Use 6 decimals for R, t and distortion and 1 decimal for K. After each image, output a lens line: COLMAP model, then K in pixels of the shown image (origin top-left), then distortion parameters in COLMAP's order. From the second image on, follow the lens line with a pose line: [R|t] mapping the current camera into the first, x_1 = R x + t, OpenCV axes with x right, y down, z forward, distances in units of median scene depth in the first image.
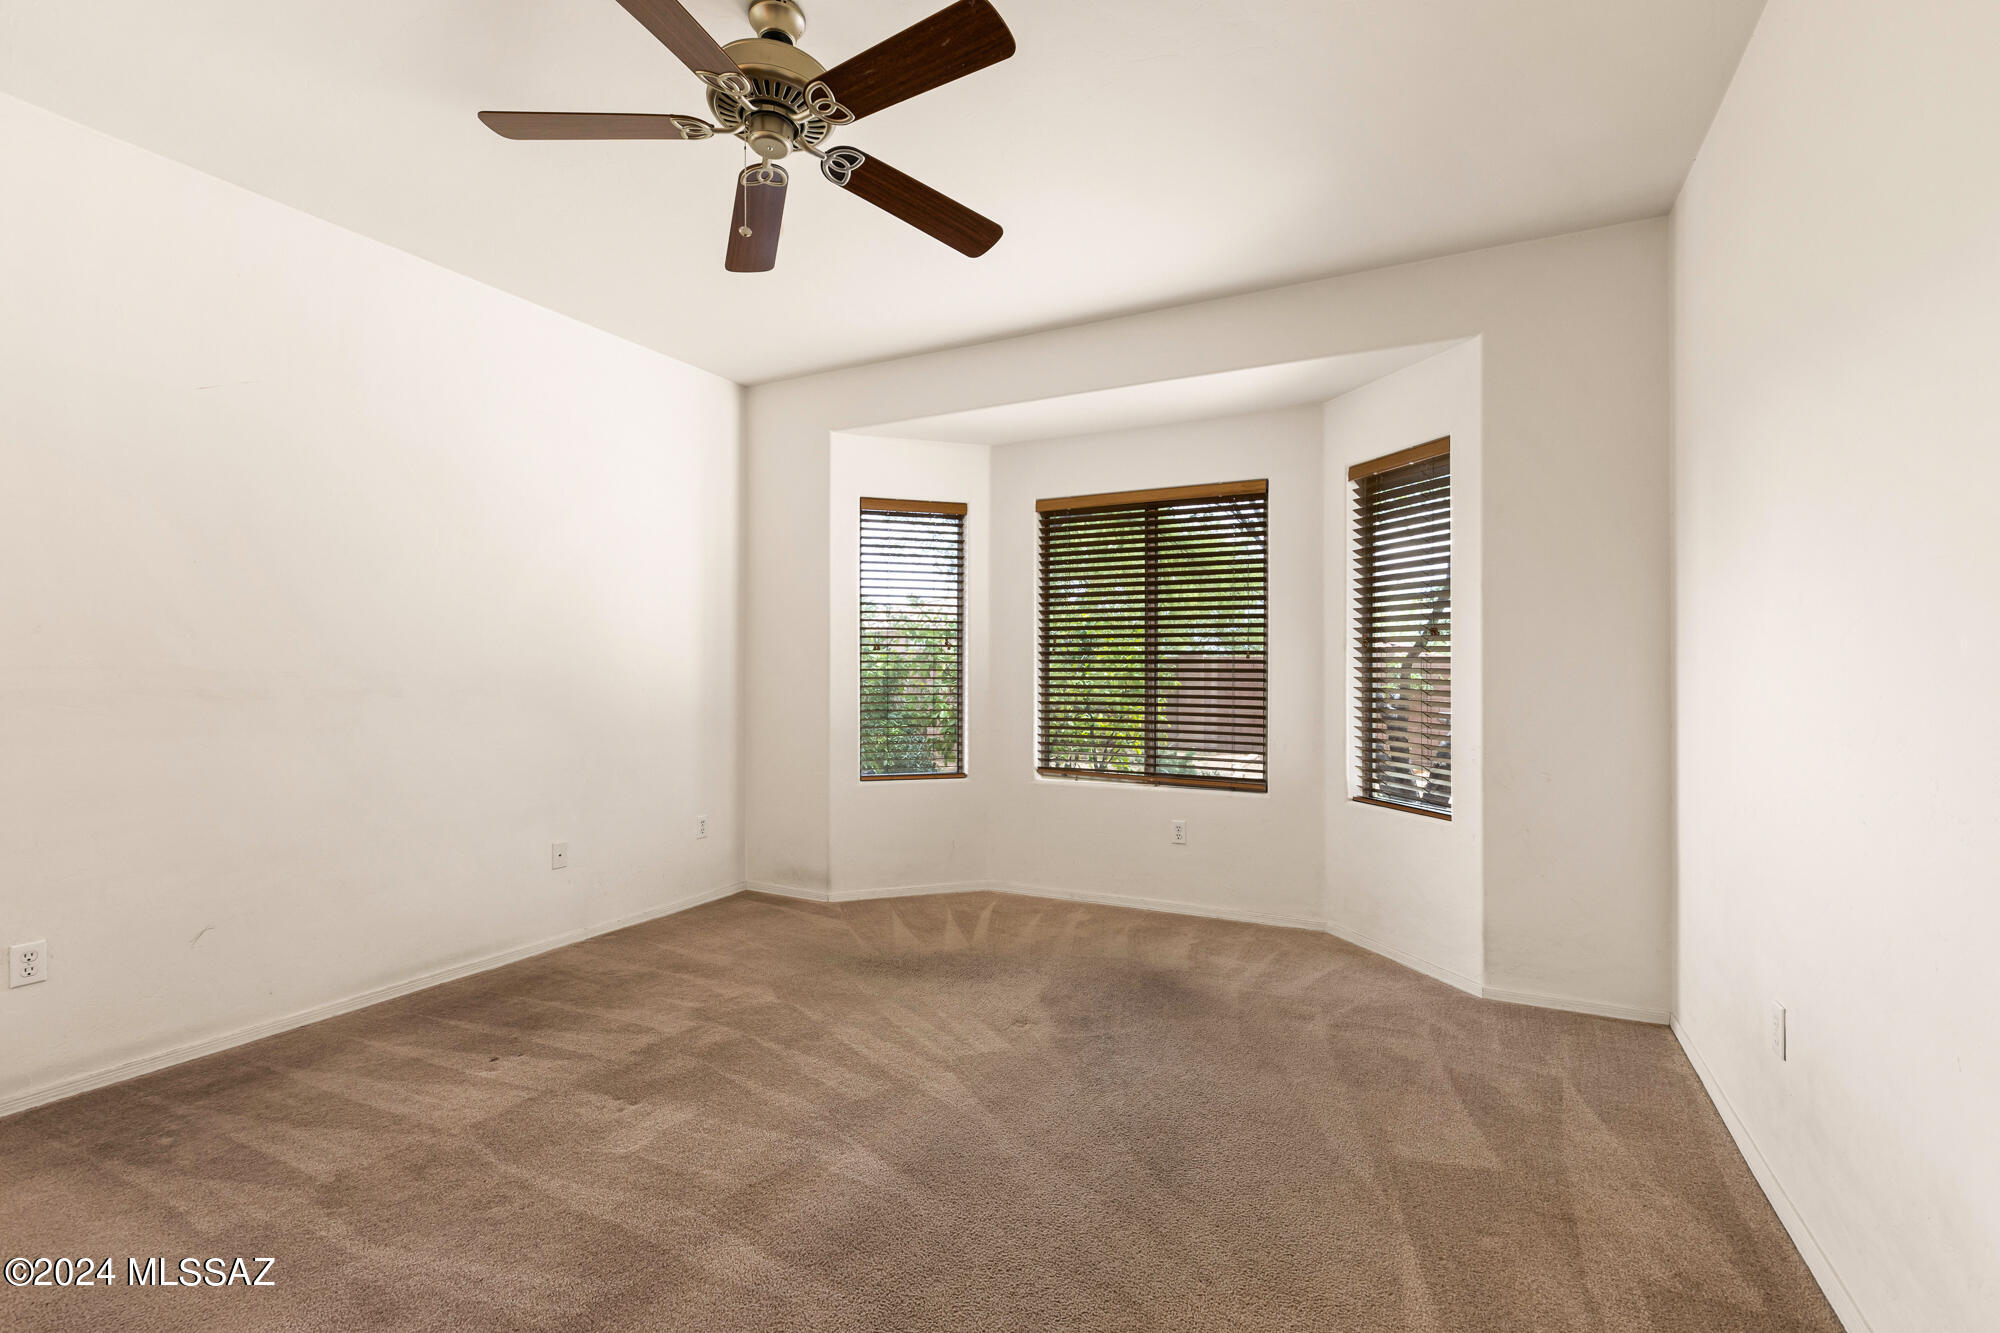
lens RADIAL K [[938.2, 0, 985.1], [0, 938.2, 664.0], [0, 0, 1]] dist [0.019069, -0.003763]
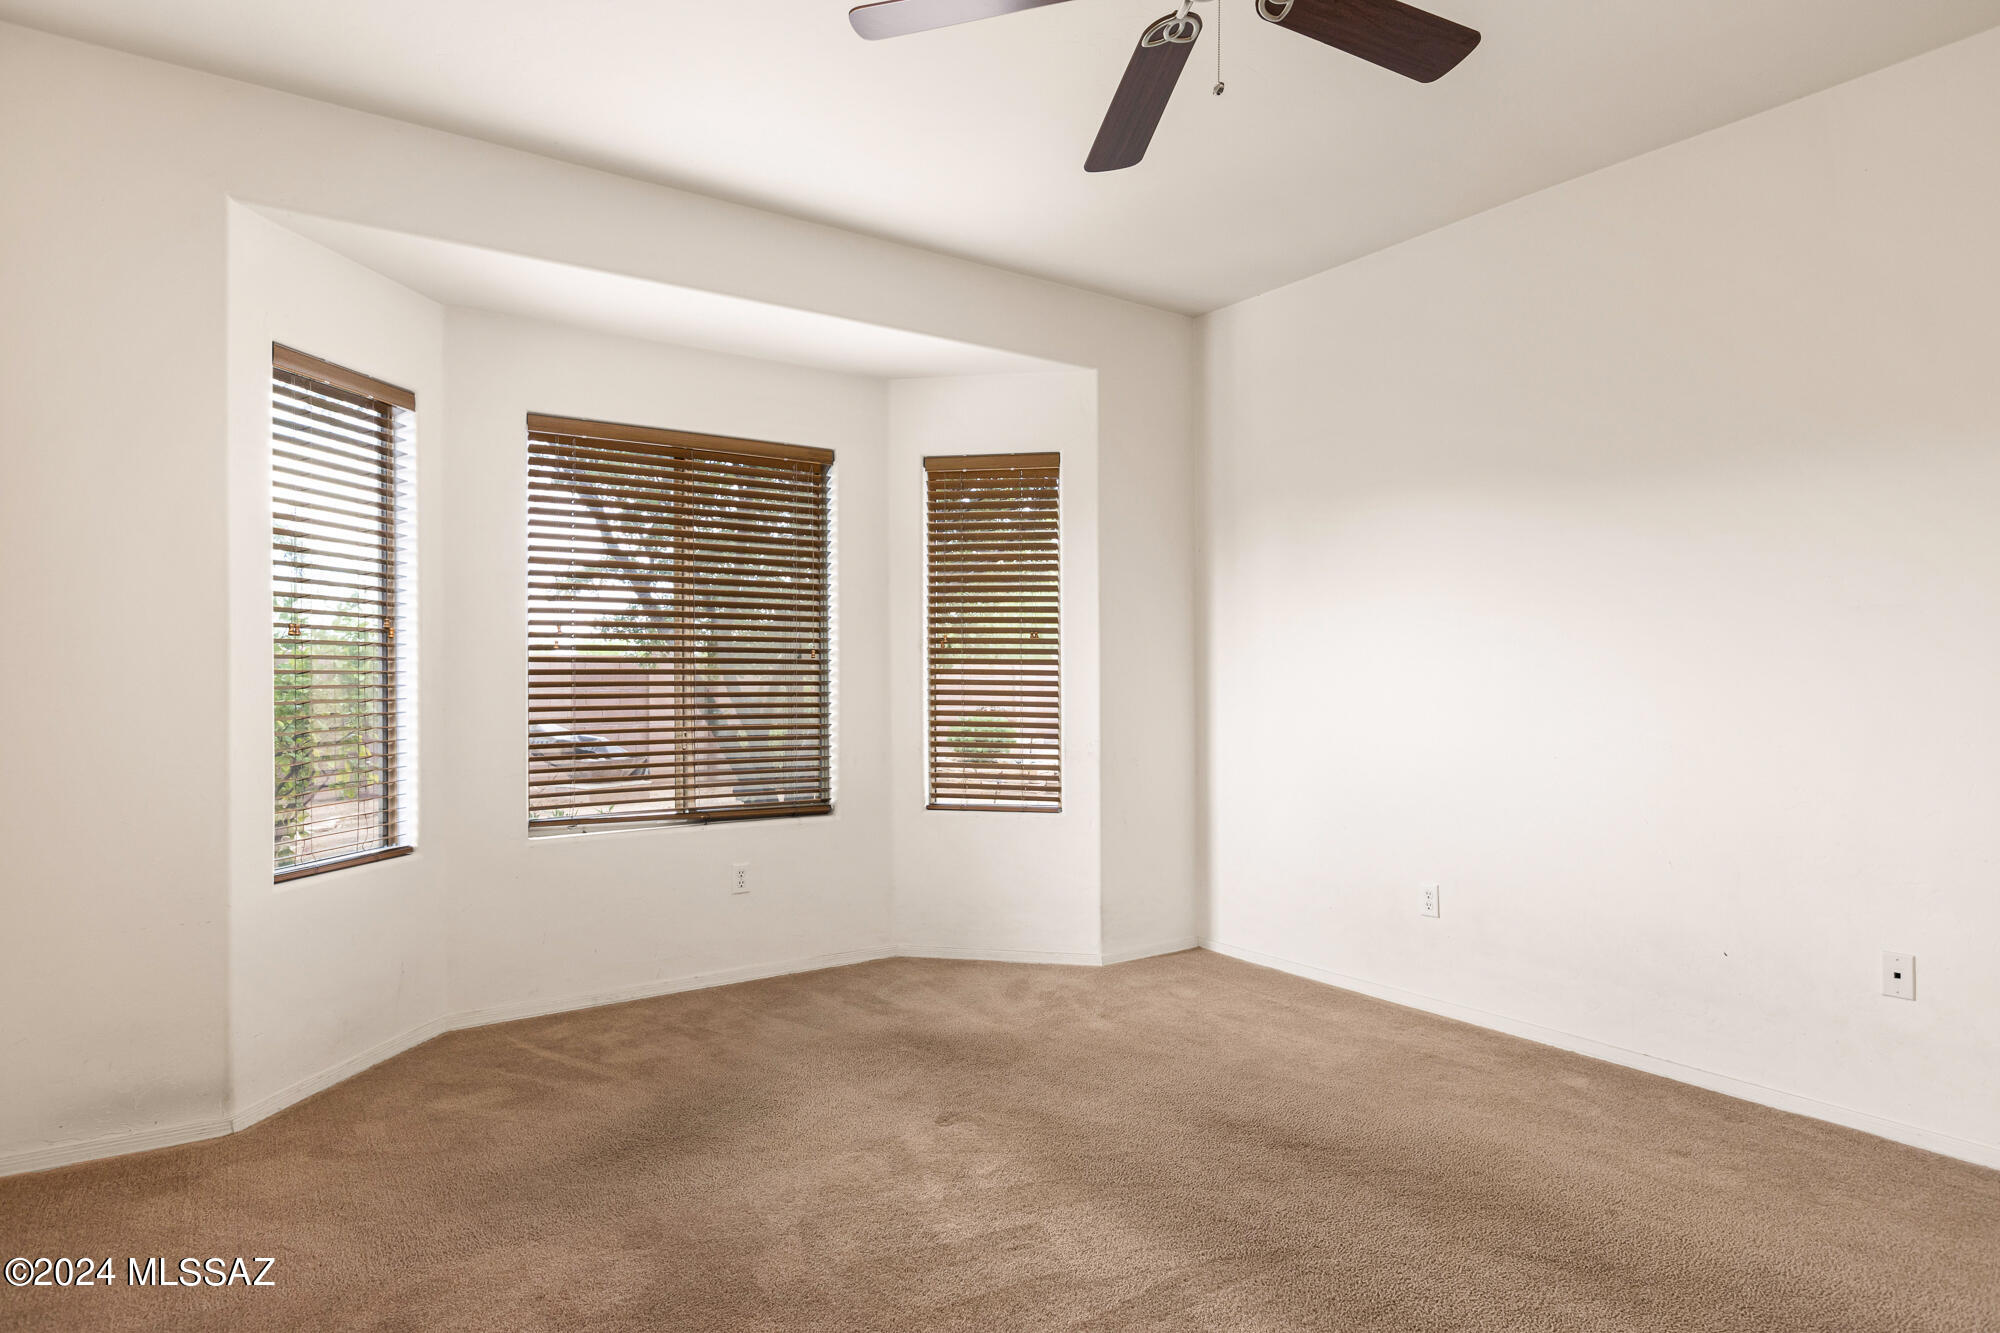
lens RADIAL K [[1206.5, 0, 990.0], [0, 1206.5, 665.8], [0, 0, 1]] dist [-0.007030, -0.000766]
pose [[0.430888, 0.002998, 0.902401, -0.608503], [-0.006495, 0.999979, -0.000221, 0.000491], [-0.902382, -0.005766, 0.430898, 0.379952]]
